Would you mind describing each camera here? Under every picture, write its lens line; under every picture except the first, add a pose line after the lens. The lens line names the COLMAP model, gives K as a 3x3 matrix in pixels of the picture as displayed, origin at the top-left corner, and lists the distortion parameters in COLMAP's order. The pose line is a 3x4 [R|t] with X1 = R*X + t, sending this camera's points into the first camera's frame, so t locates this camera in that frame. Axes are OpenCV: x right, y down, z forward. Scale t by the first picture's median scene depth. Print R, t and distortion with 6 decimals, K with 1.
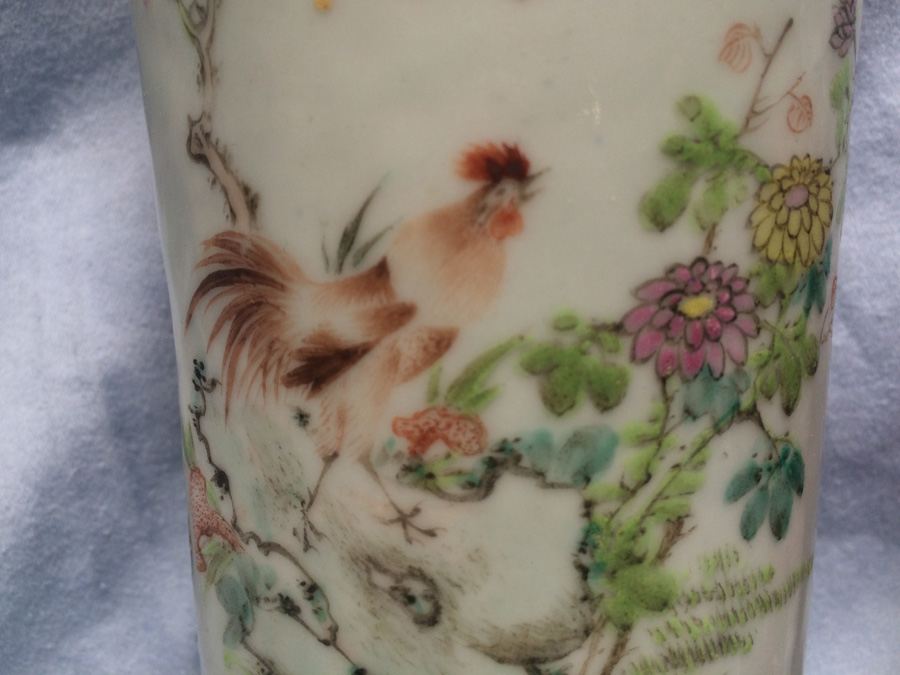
lens RADIAL K [[813.1, 0, 460.7], [0, 813.1, 337.4], [0, 0, 1]] dist [0.044089, -0.111483]
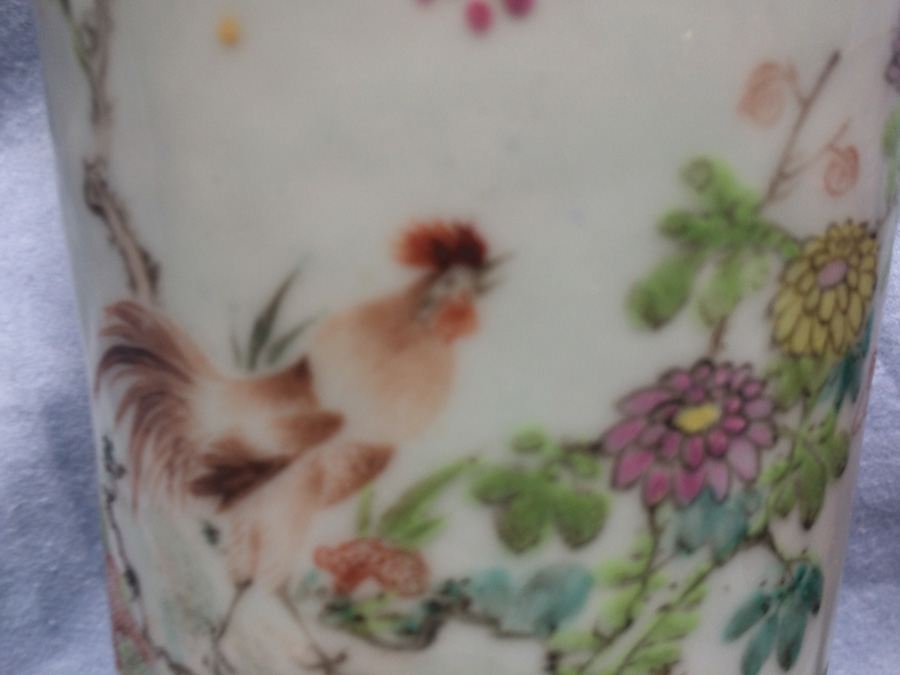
lens RADIAL K [[813.1, 0, 447.0], [0, 813.1, 335.0], [0, 0, 1]] dist [0.044089, -0.111483]
pose [[0.998855, 0.024332, -0.041201, 0.072847], [-0.021527, 0.997506, 0.067212, -0.162138], [0.042734, -0.066248, 0.996888, 0.192763]]
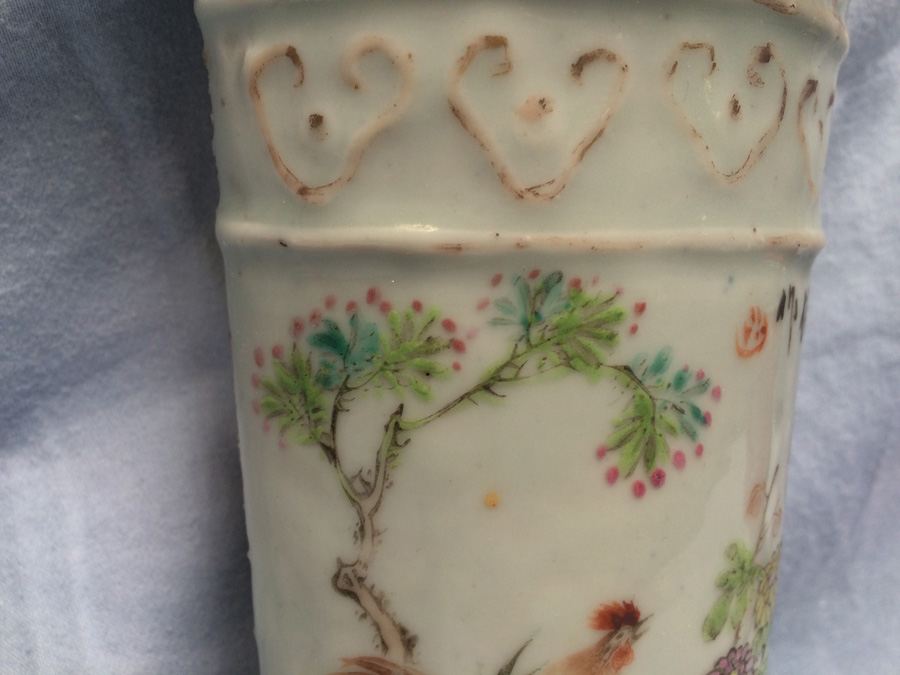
lens RADIAL K [[813.1, 0, 454.3], [0, 813.1, 344.9], [0, 0, 1]] dist [0.044089, -0.111483]
pose [[0.946806, -0.015565, 0.321427, -0.564114], [0.022496, 0.999587, -0.017860, -0.571238], [-0.321017, 0.024141, 0.946766, -0.167368]]
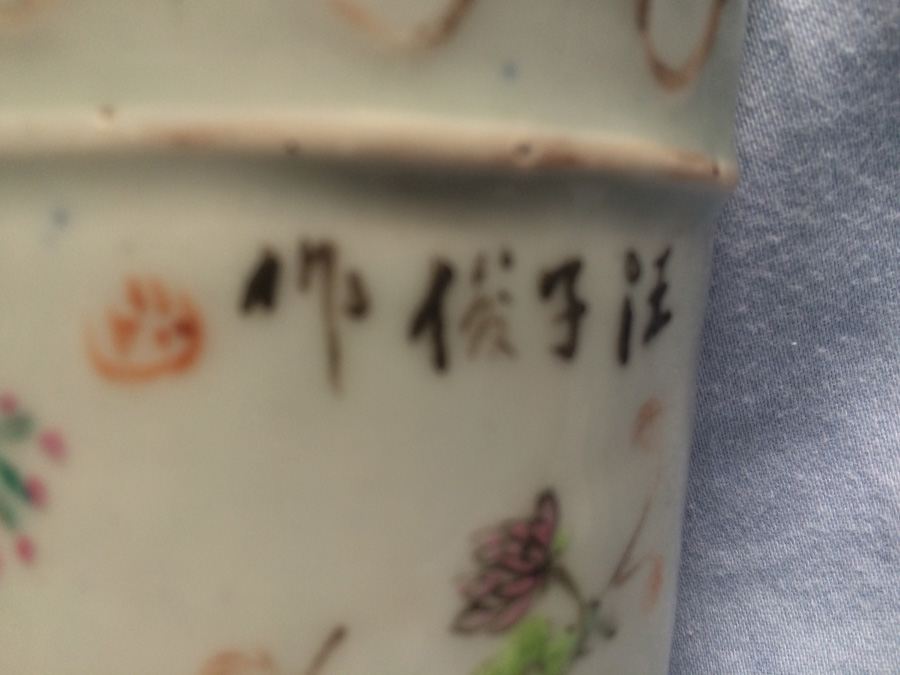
lens RADIAL K [[813.1, 0, 442.9], [0, 813.1, 331.1], [0, 0, 1]] dist [0.044089, -0.111483]
pose [[0.931710, 0.053047, -0.359307, 0.689056], [-0.068956, 0.997119, -0.031599, -0.598018], [0.356596, 0.054217, 0.932684, 0.389195]]
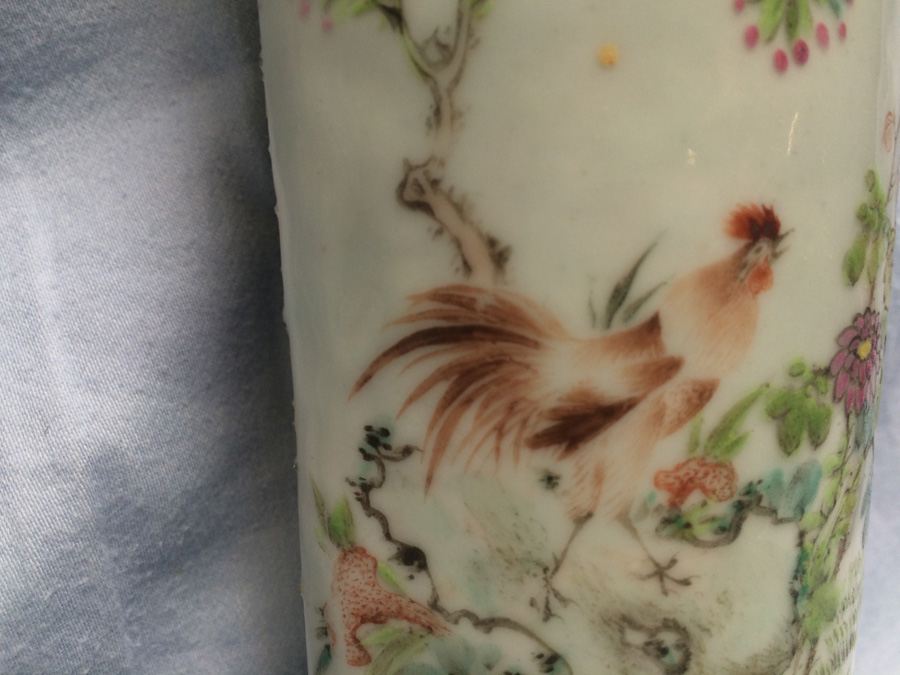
lens RADIAL K [[813.1, 0, 455.4], [0, 813.1, 336.8], [0, 0, 1]] dist [0.044089, -0.111483]
pose [[0.921173, -0.028259, 0.388126, -0.662222], [0.043797, 0.998552, -0.031244, -0.043925], [-0.386681, 0.045780, 0.921077, 0.154415]]
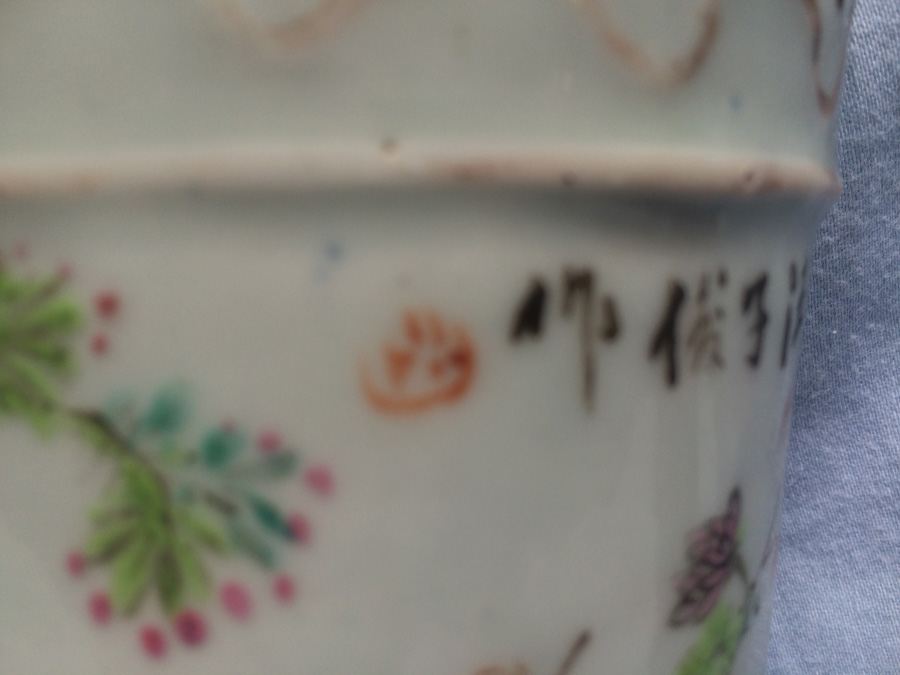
lens RADIAL K [[813.1, 0, 444.3], [0, 813.1, 332.0], [0, 0, 1]] dist [0.044089, -0.111483]
pose [[0.982502, 0.029053, -0.183970, 0.397583], [-0.030979, 0.999491, -0.007598, -0.620605], [0.183656, 0.013164, 0.982902, 0.283530]]
